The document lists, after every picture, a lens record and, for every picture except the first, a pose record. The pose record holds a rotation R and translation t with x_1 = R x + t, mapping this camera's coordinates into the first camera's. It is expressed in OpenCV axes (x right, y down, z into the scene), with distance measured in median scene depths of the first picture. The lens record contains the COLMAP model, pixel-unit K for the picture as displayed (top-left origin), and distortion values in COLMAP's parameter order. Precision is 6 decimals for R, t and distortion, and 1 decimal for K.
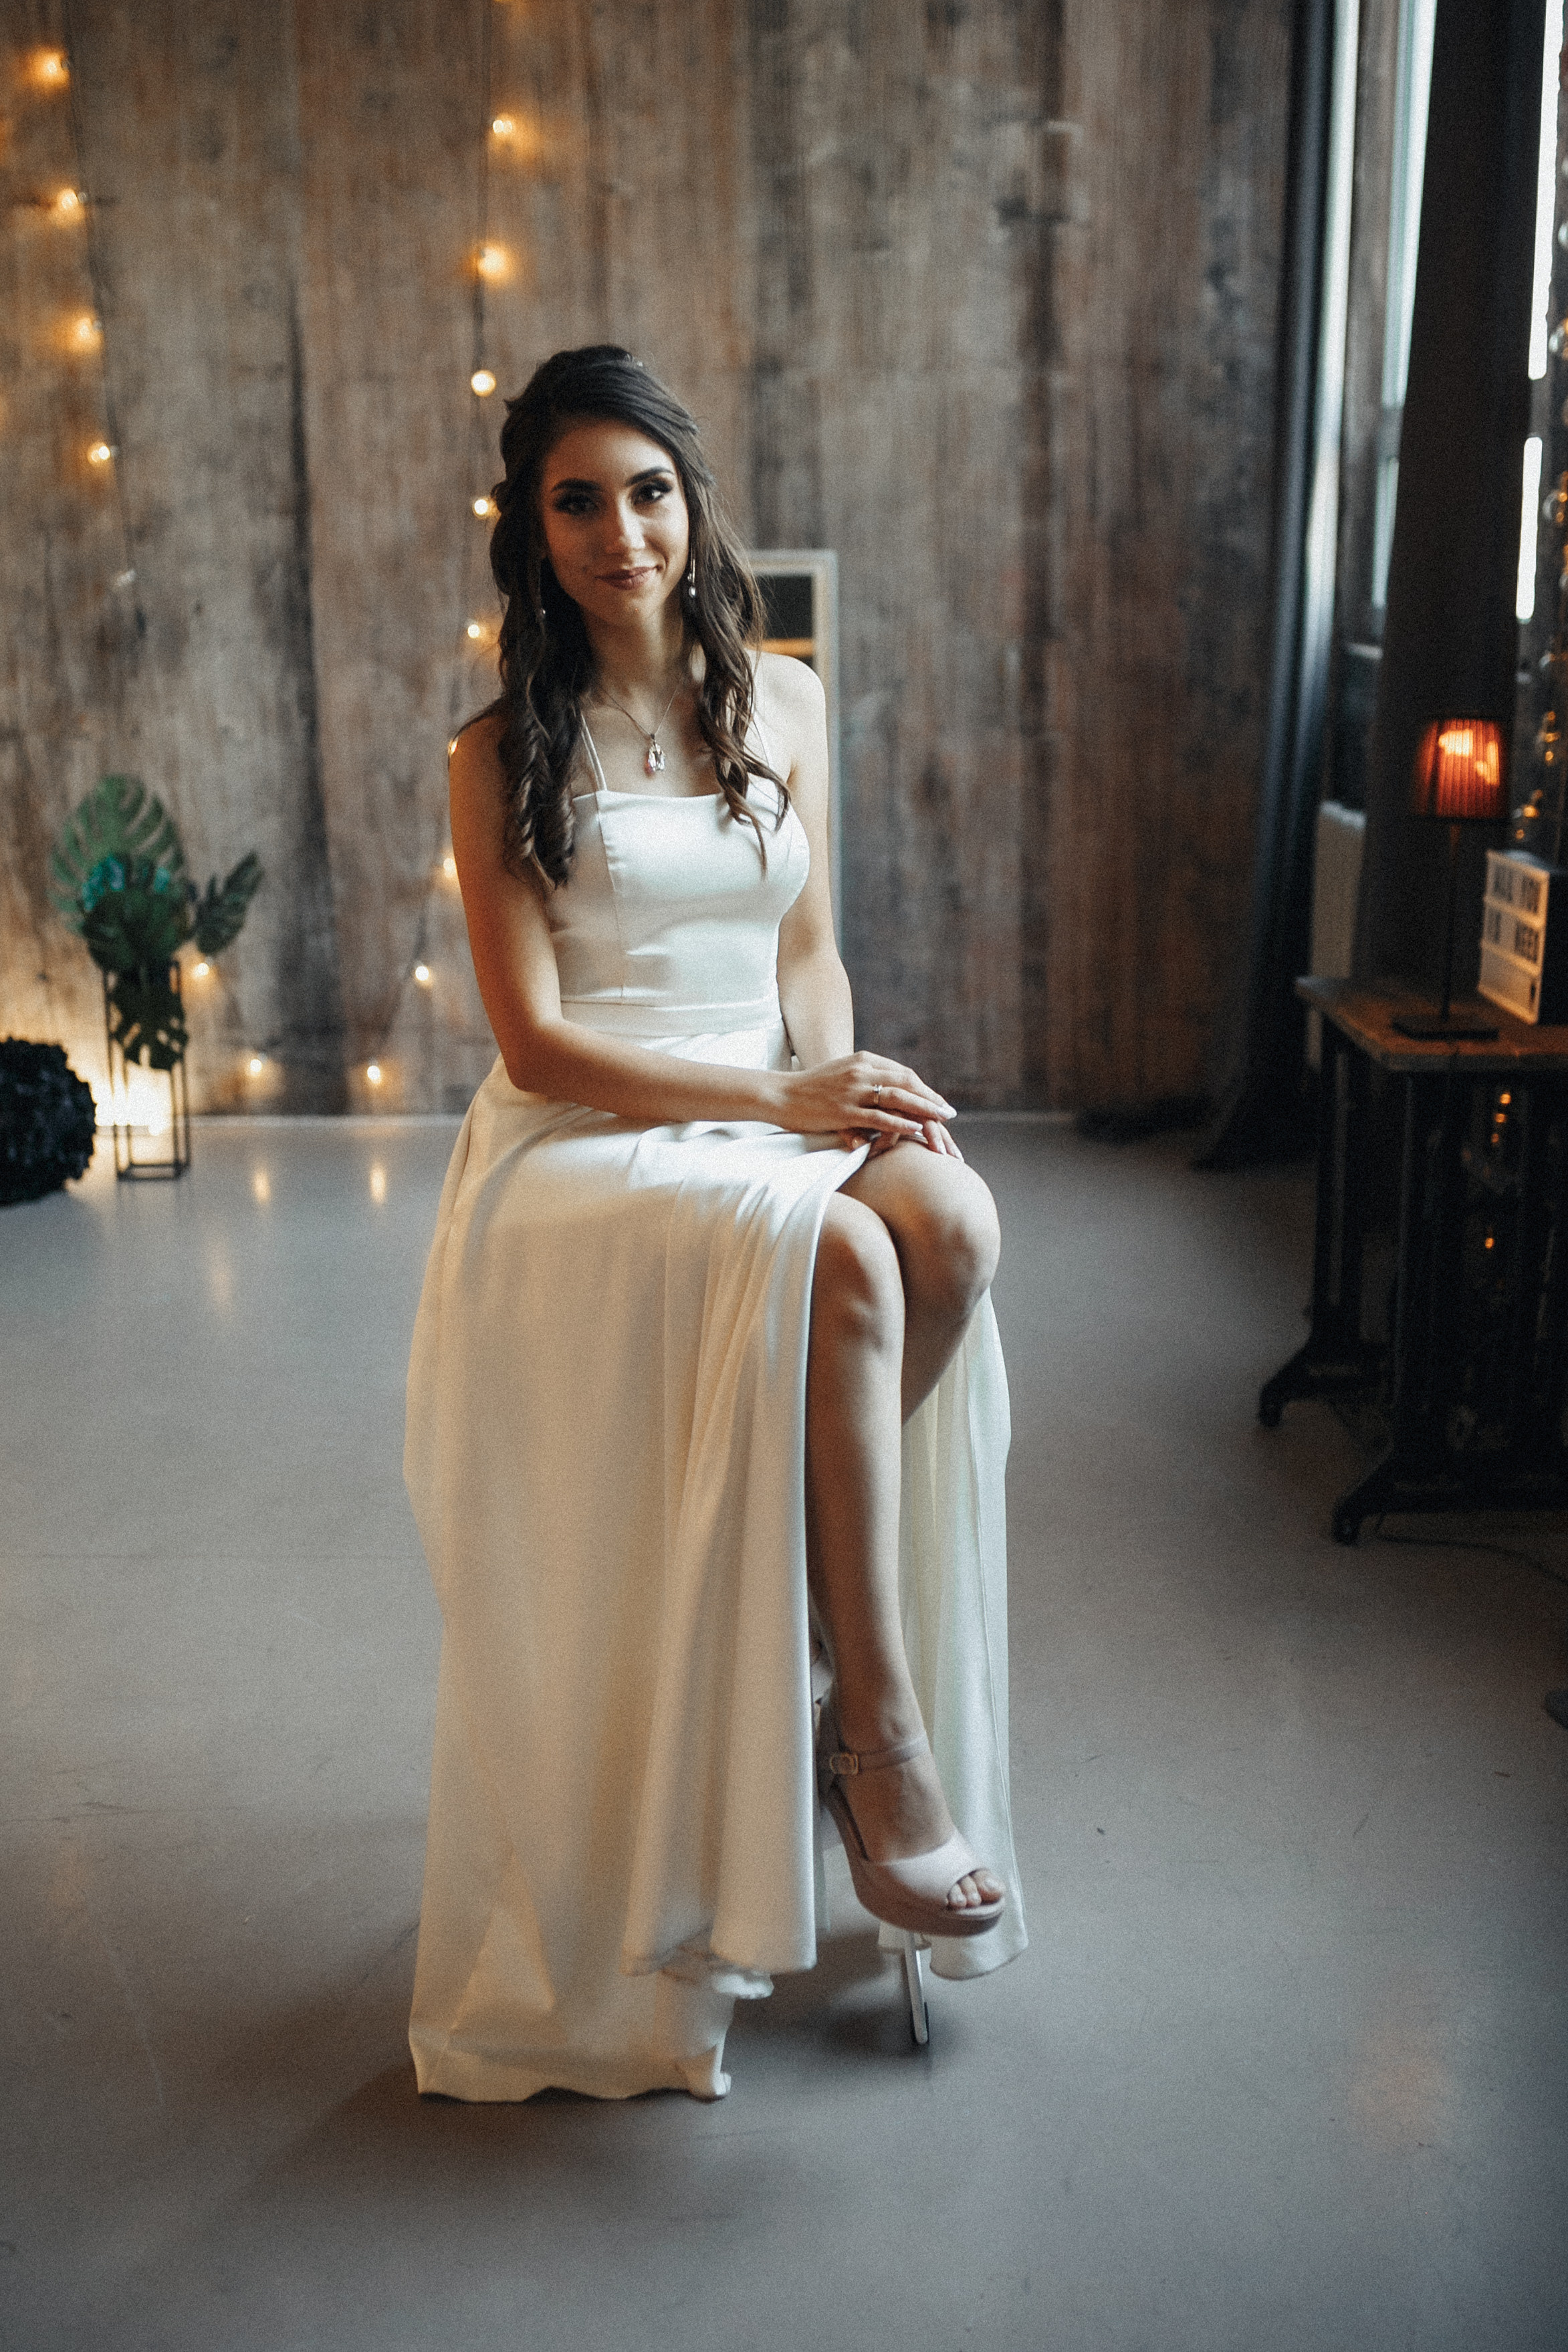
lens RADIAL K [[2422.7, 0, 811.3], [0, 2422.7, 1259.0], [0, 0, 1]] dist [-0.067805, 0.017296]
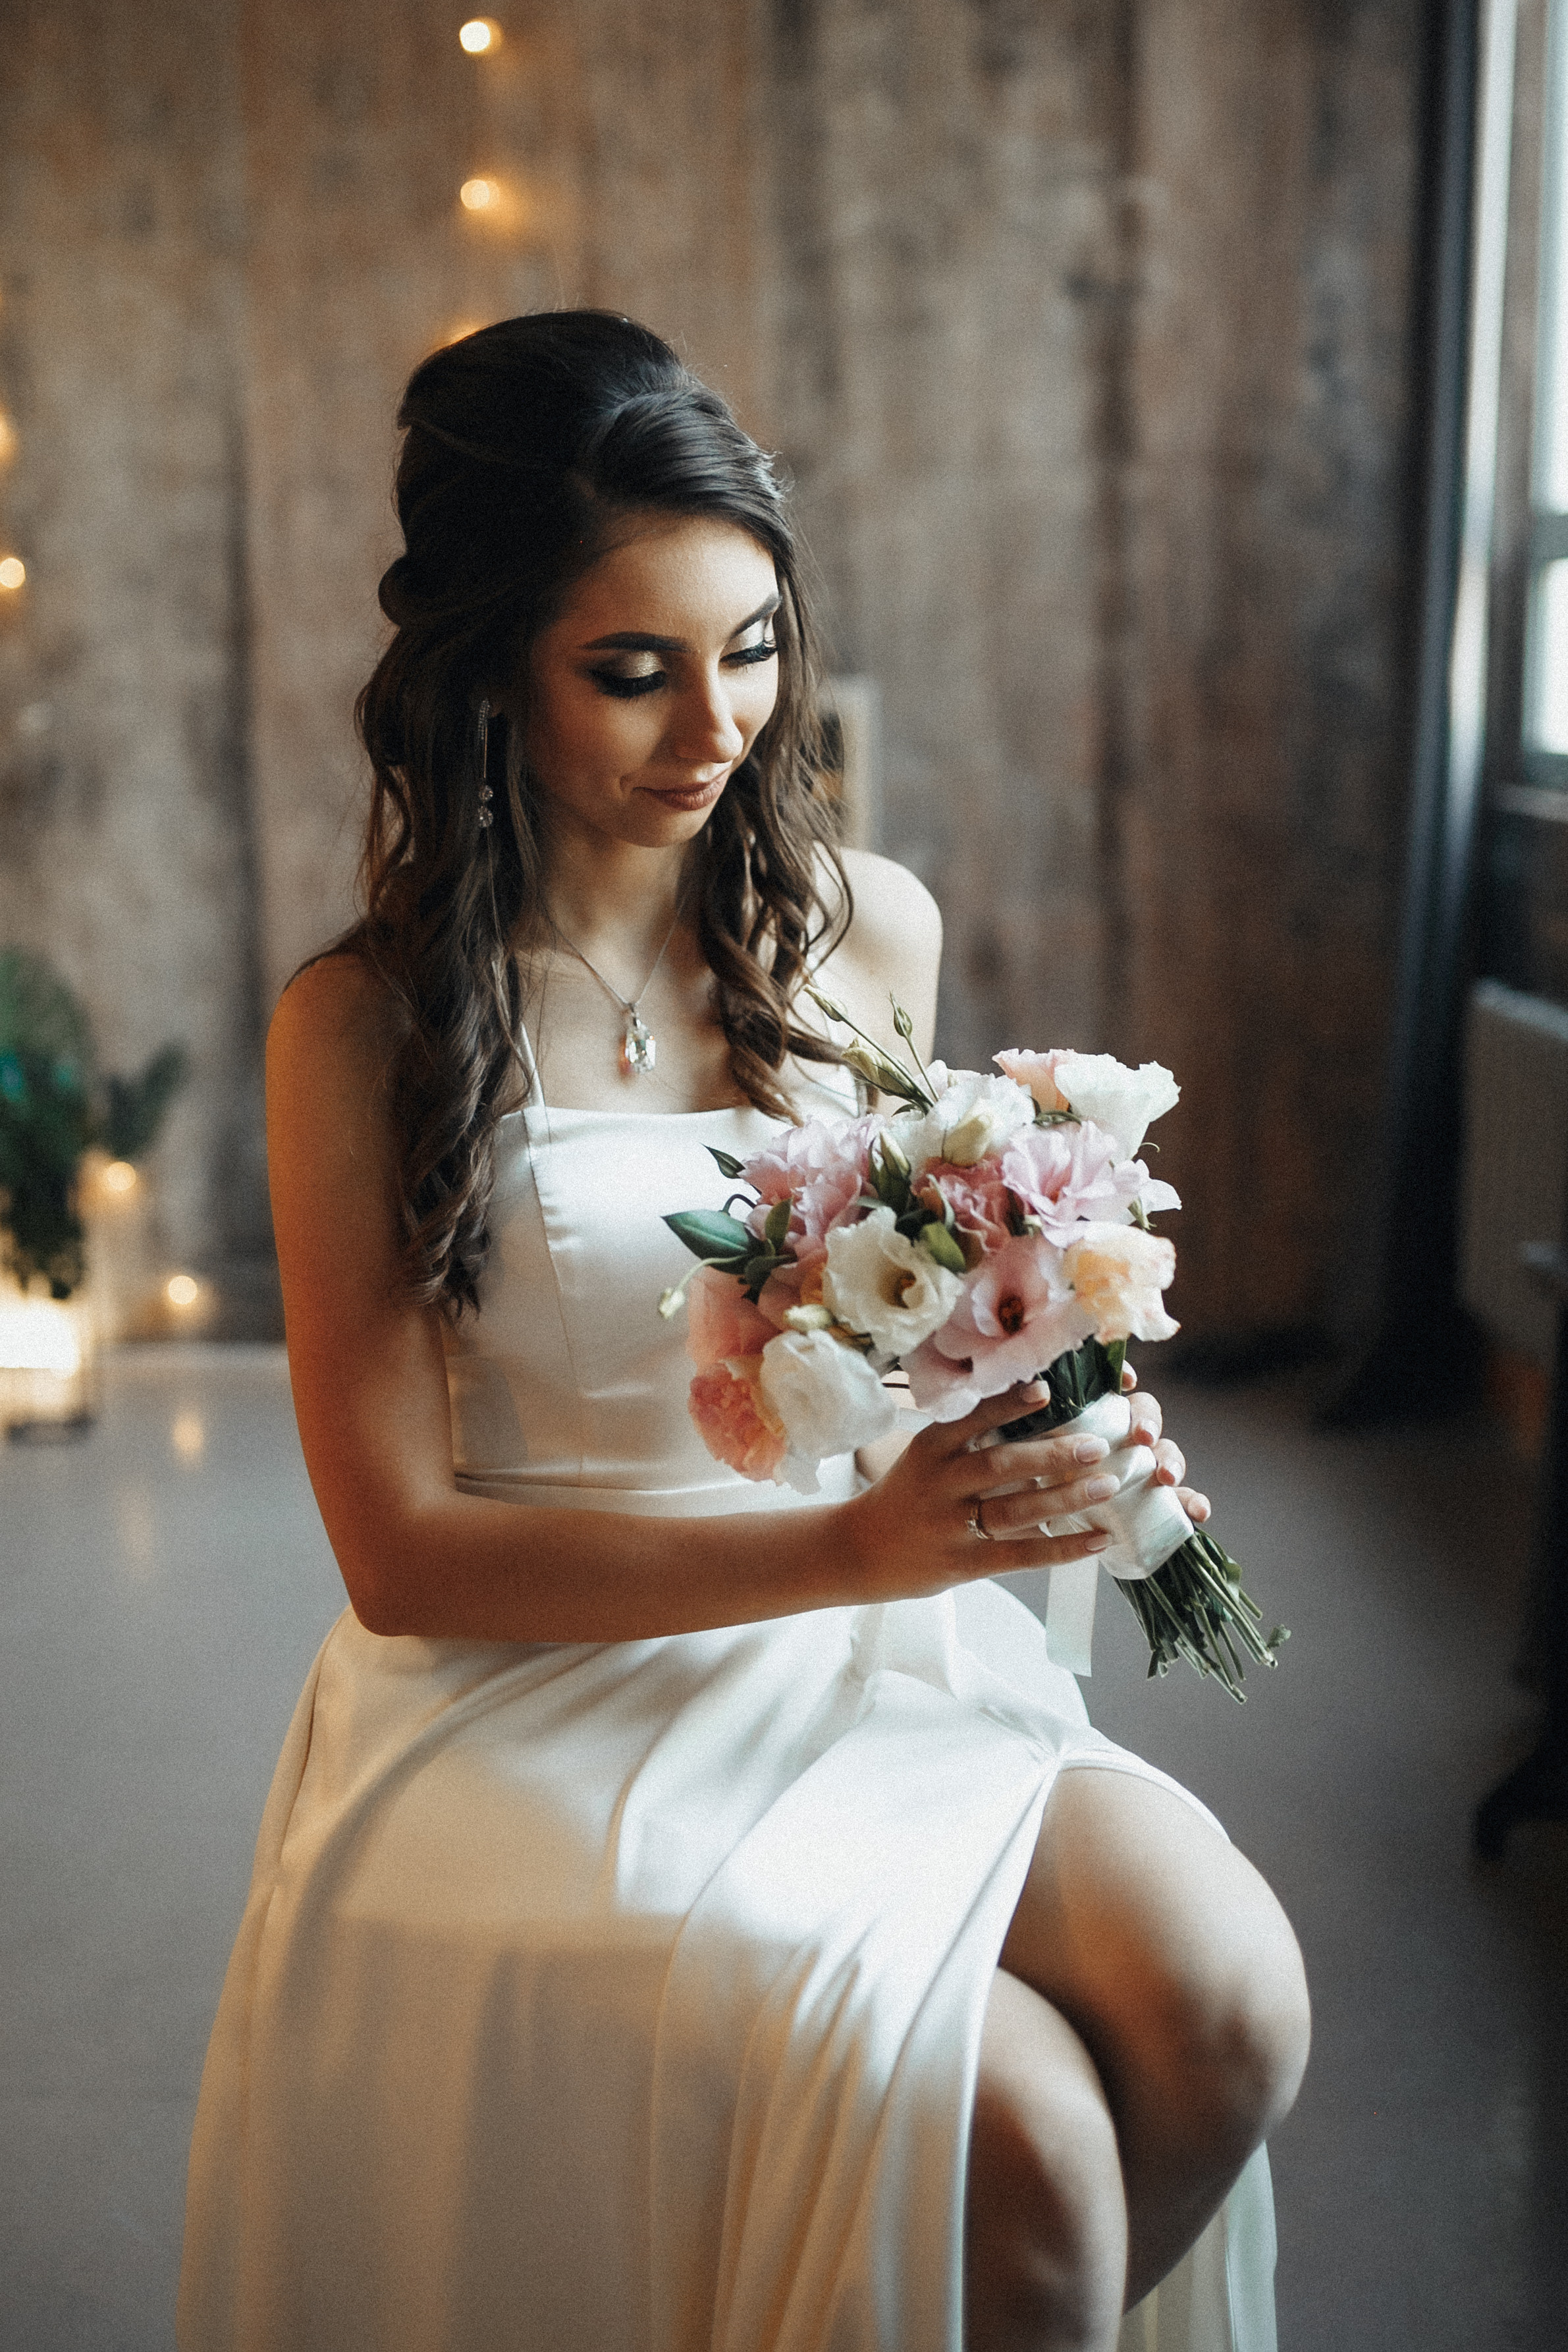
lens RADIAL K [[2453.3, 0, 784.0], [0, 2453.3, 1176.0], [0, 0, 1]] dist [-0.057725, 0.043781]
pose [[0.999883, -0.002246, -0.015125, -0.008214], [0.000898, 0.996076, -0.088500, -0.047346], [0.015265, 0.088476, 0.995961, 0.164511]]
